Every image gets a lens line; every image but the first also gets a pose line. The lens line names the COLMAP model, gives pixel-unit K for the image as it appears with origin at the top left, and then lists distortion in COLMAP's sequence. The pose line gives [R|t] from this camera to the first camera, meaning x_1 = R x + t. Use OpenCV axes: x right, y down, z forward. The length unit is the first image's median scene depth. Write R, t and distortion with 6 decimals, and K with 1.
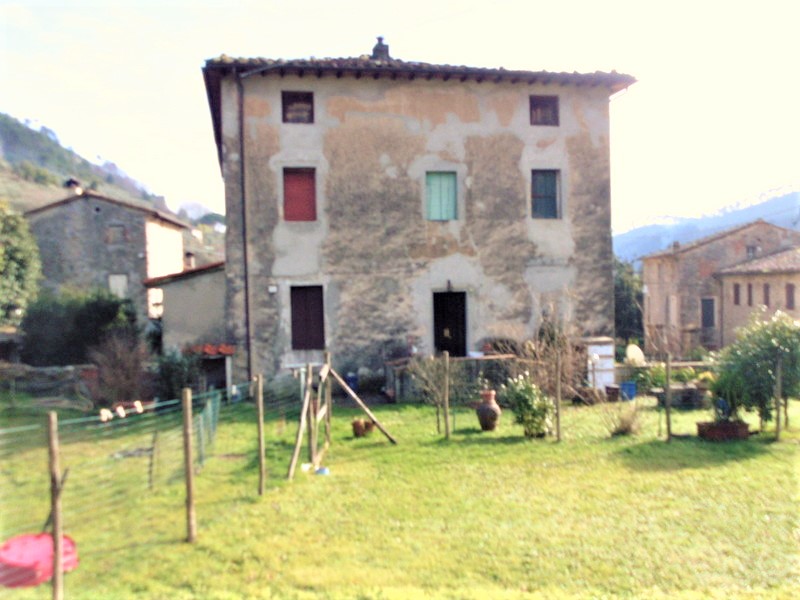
lens RADIAL K [[800.3, 0, 399.7], [0, 800.3, 300.4], [0, 0, 1]] dist [-0.032360, 0.000000]
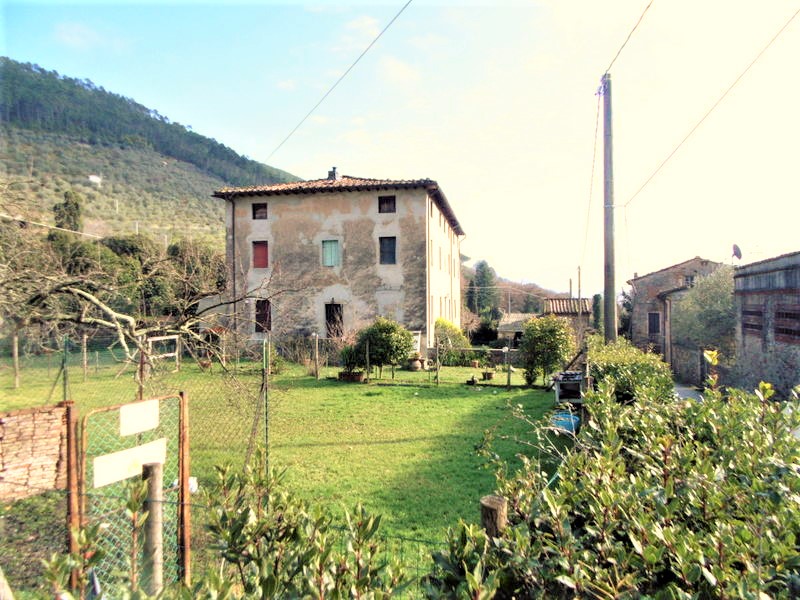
lens RADIAL K [[531.3, 0, 399.9], [0, 531.3, 296.6], [0, 0, 1]] dist [0.020046, -0.011539]
pose [[0.927990, 0.006084, -0.372556, 0.679184], [-0.016810, 0.999532, -0.025547, 0.000805], [0.372226, 0.029970, 0.927658, -0.102318]]
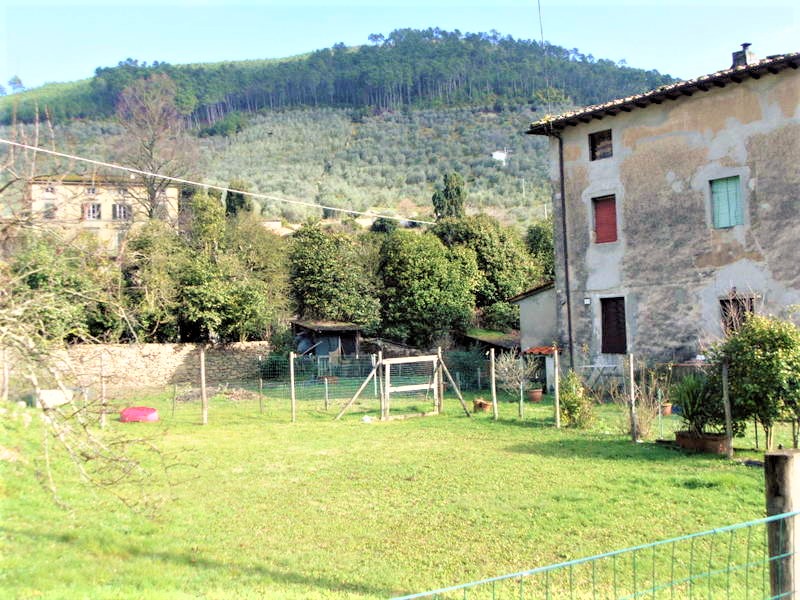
lens RADIAL K [[800.3, 0, 392.9], [0, 800.3, 300.1], [0, 0, 1]] dist [-0.032360, 0.000000]
pose [[0.489563, -0.030006, -0.871451, 0.710506], [0.007222, 0.999513, -0.030359, 0.017023], [0.871938, 0.008569, 0.489541, 0.161229]]
